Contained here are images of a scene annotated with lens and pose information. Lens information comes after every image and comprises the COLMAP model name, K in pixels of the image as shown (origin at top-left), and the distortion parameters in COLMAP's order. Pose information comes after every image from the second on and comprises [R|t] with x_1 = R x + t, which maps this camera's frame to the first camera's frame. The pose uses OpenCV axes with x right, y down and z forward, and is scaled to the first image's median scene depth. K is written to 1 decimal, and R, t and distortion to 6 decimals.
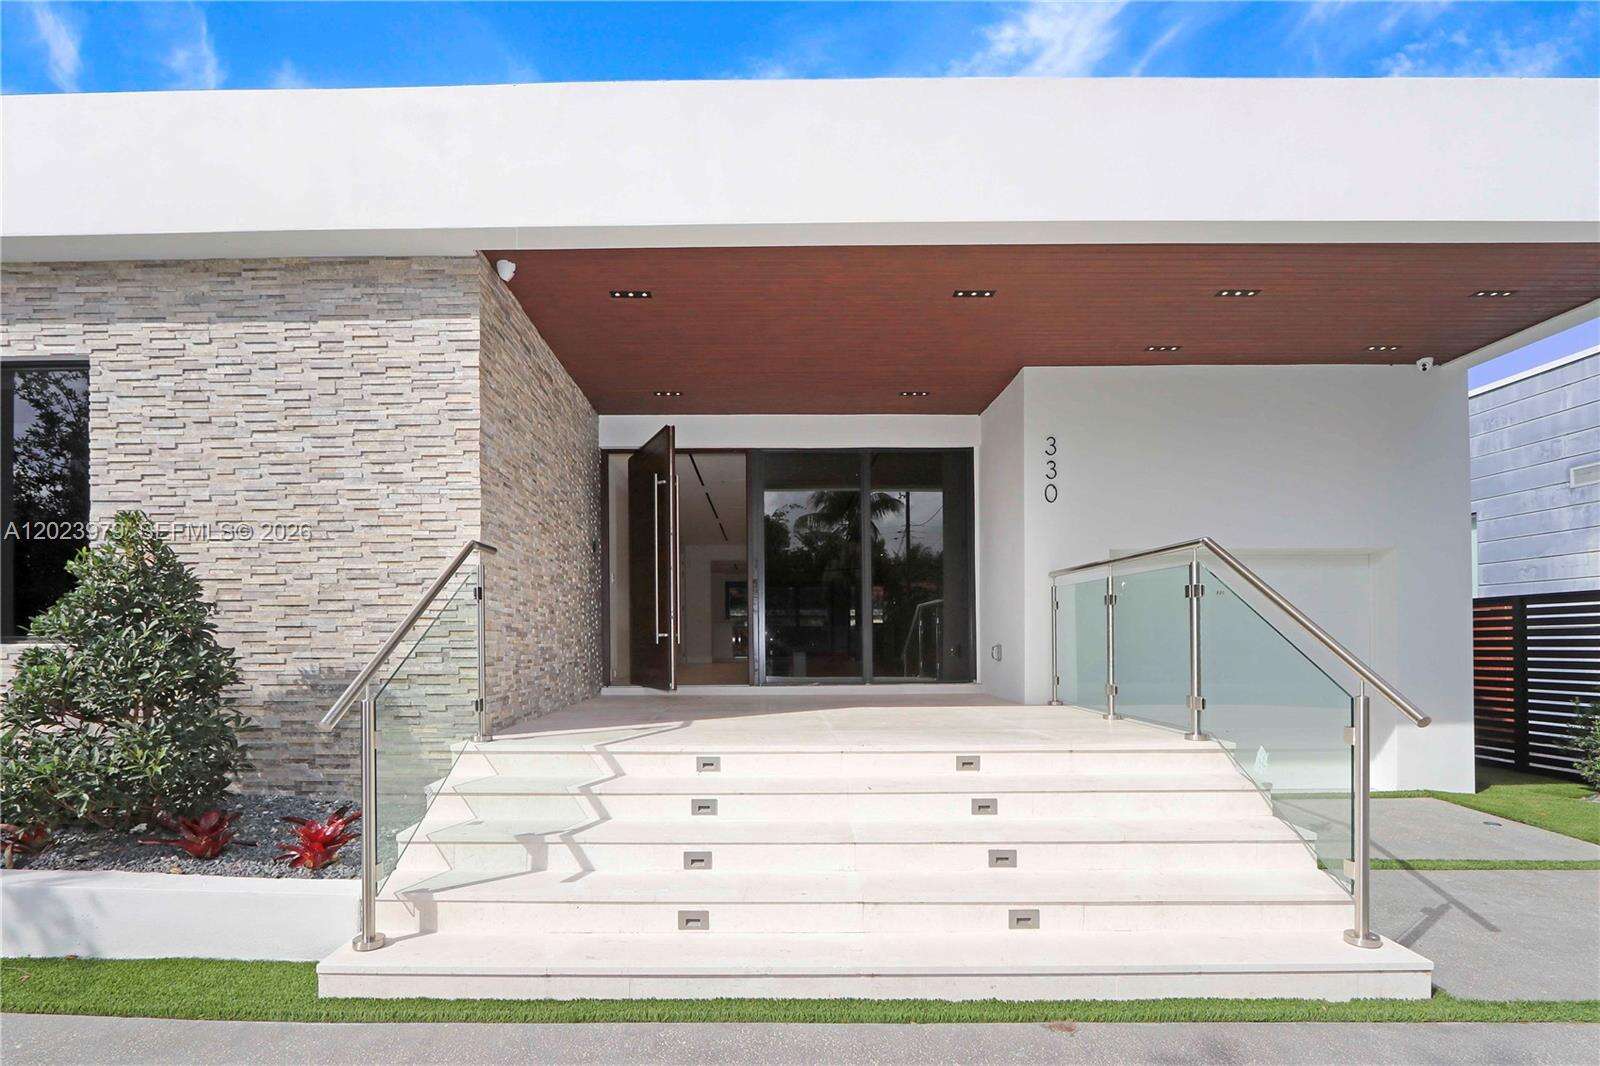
lens RADIAL K [[741.9, 0, 800.0], [0, 741.9, 563.6], [0, 0, 1]] dist [-0.004889, -0.000280]
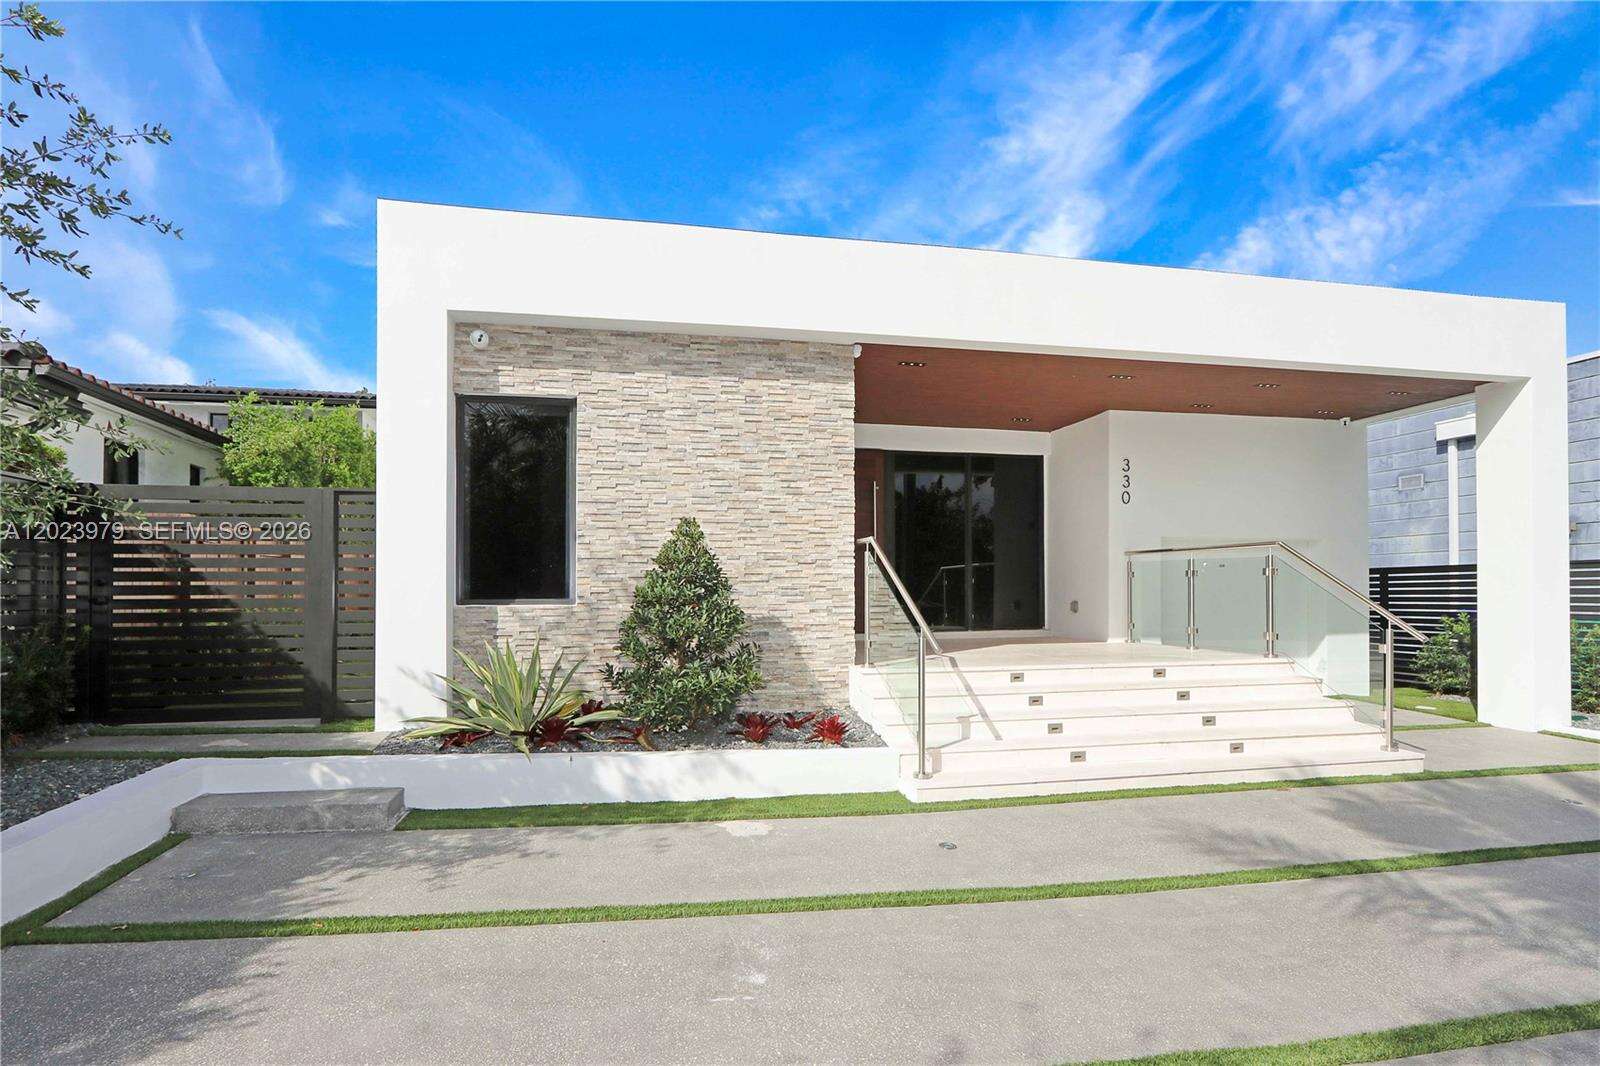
lens RADIAL K [[762.7, 0, 778.5], [0, 762.7, 511.4], [0, 0, 1]] dist [-0.004954, -0.000452]
pose [[0.980262, 0.020056, 0.196680, -0.877042], [-0.015412, 0.999566, -0.025117, -0.036427], [-0.197099, 0.021590, 0.980146, -0.477475]]
